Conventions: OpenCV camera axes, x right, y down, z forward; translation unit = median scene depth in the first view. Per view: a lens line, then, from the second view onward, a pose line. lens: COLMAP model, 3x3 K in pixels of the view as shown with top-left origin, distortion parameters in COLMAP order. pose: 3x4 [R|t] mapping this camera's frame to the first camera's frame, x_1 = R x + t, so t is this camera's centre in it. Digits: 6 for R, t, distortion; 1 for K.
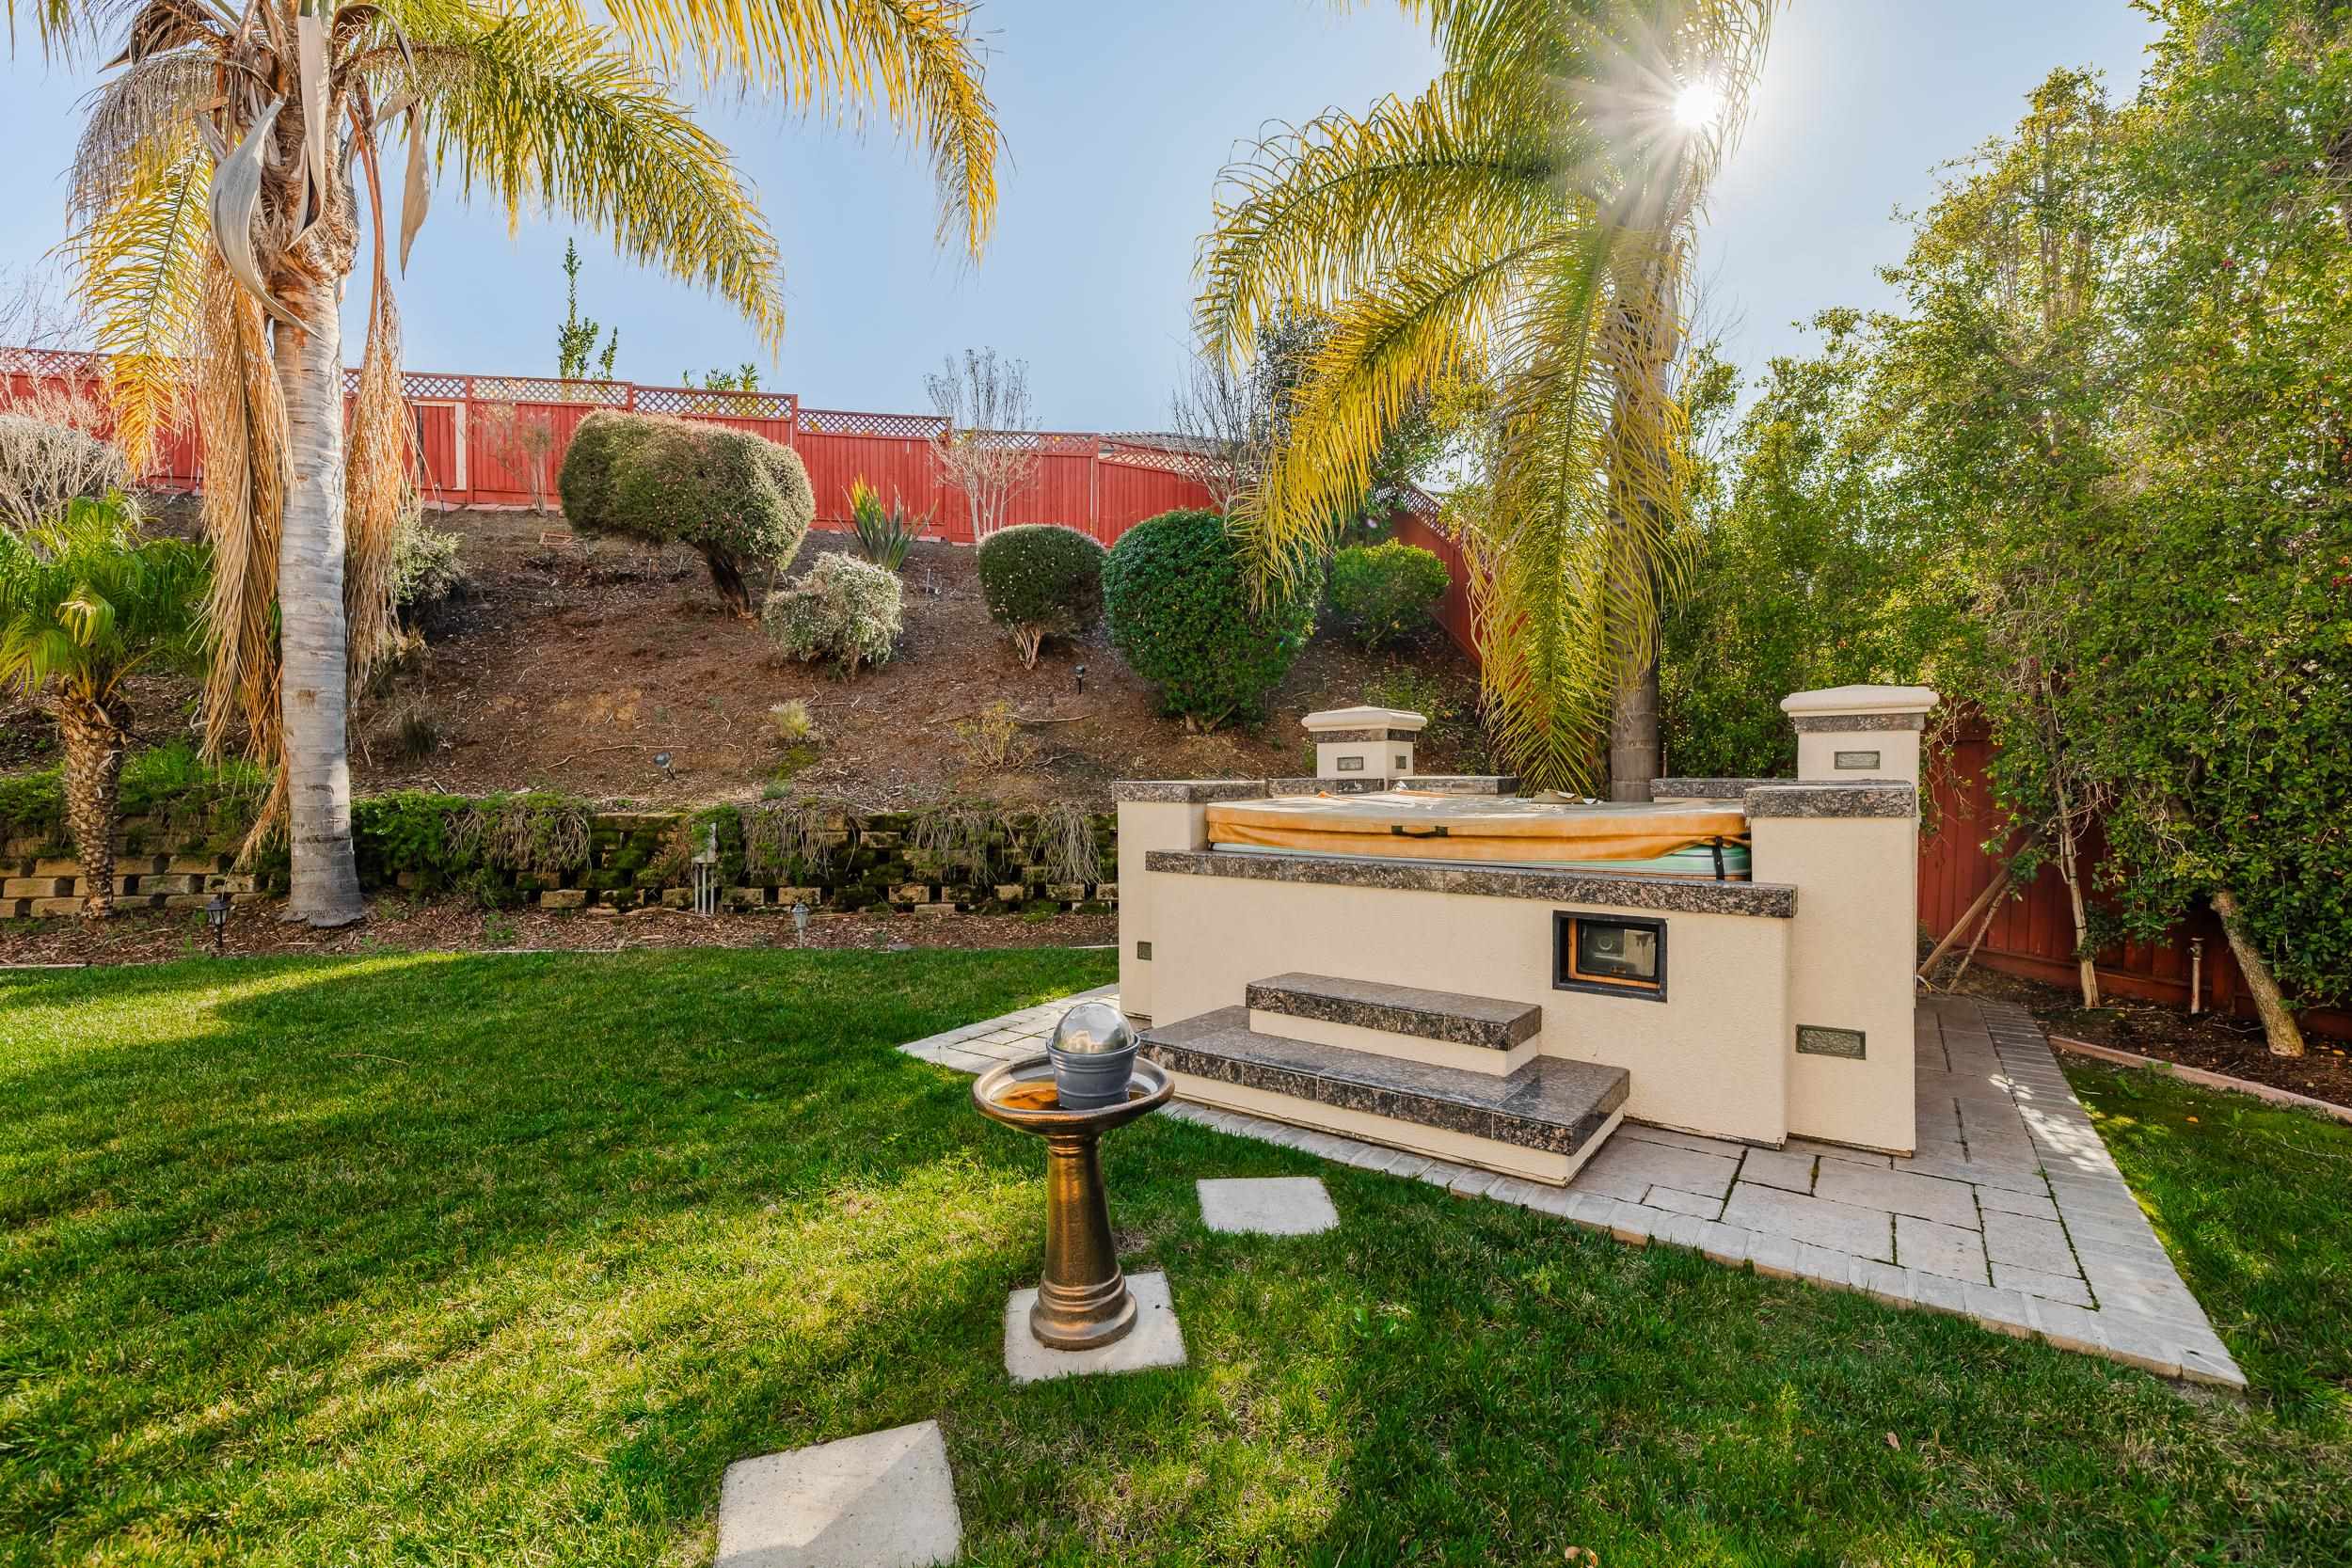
lens RADIAL K [[1013.7, 0, 1176.0], [0, 1013.7, 784.0], [0, 0, 1]] dist [0.001078, 0.000226]
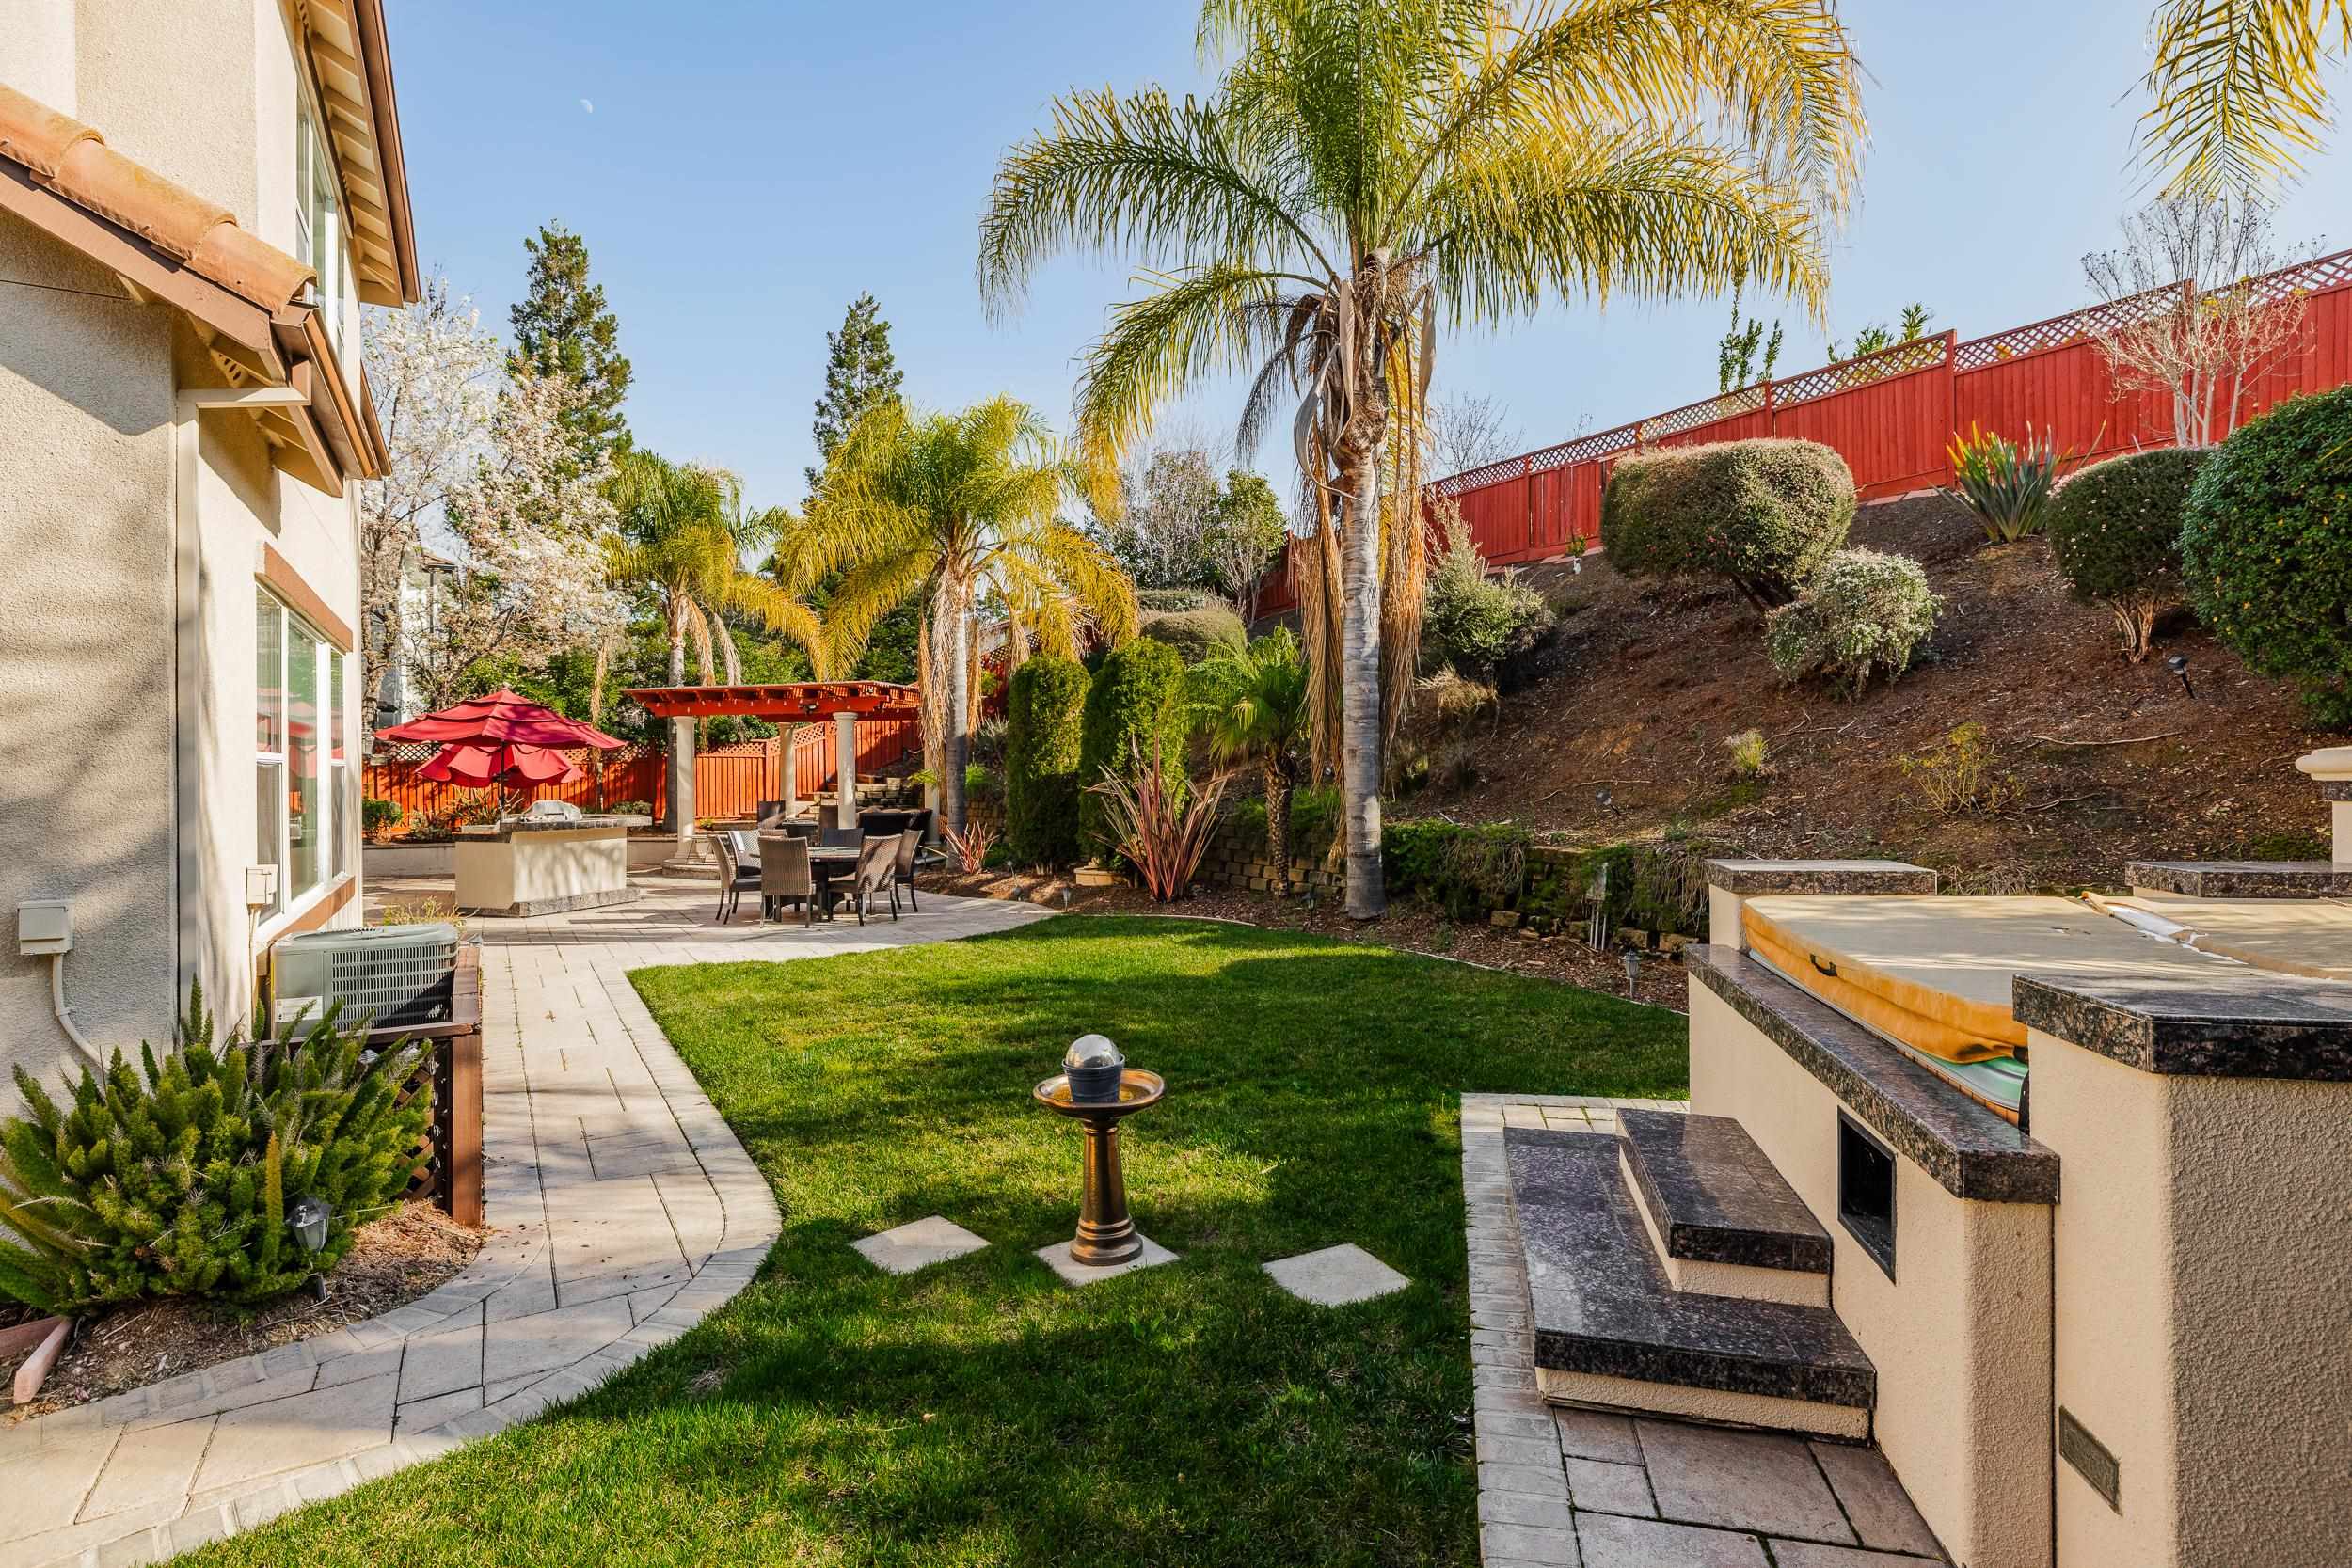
lens RADIAL K [[1168.2, 0, 1177.4], [0, 1168.2, 756.6], [0, 0, 1]] dist [-0.013092, -0.000187]
pose [[0.379487, -0.009906, -0.925144, 0.478766], [-0.003141, 0.999923, -0.011995, -0.053604], [0.925192, 0.007458, 0.379427, 0.141082]]
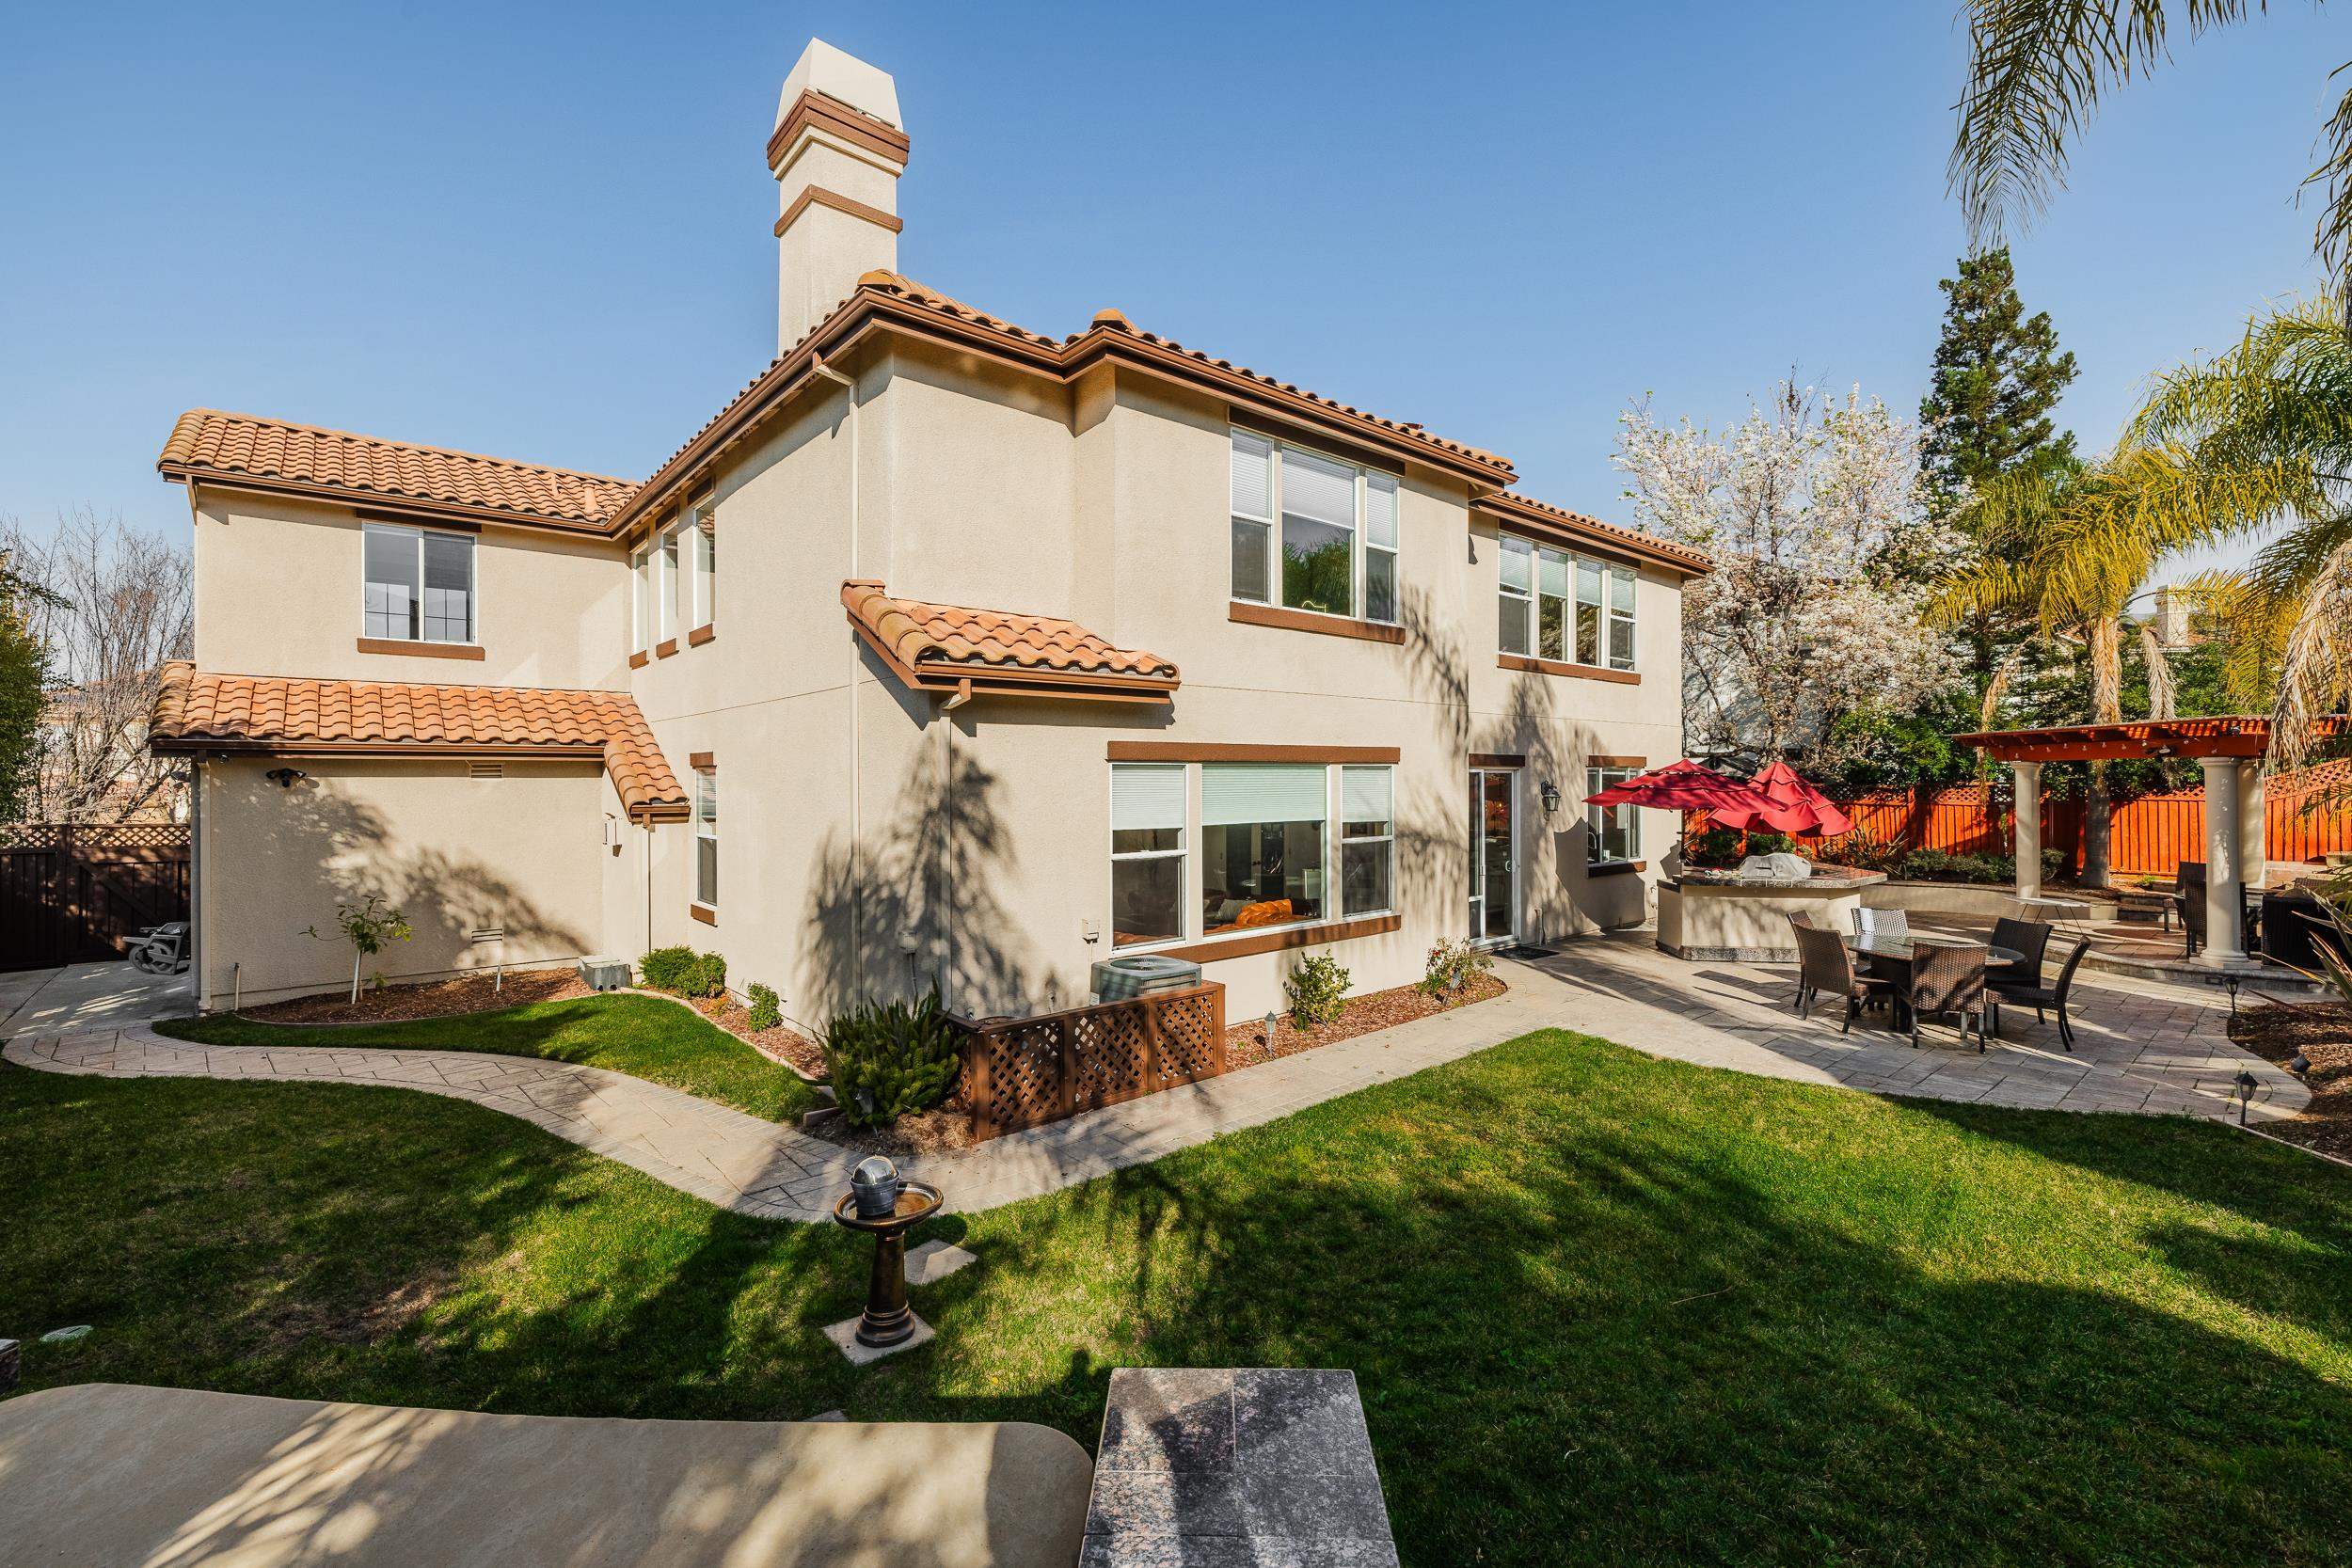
lens RADIAL K [[990.2, 0, 1172.3], [0, 990.2, 773.3], [0, 0, 1]] dist [0.000155, 0.000045]
pose [[-0.854366, 0.003498, -0.519660, 0.129584], [-0.001944, 0.999949, 0.009927, -0.161615], [0.519668, 0.009492, -0.854316, 0.877650]]
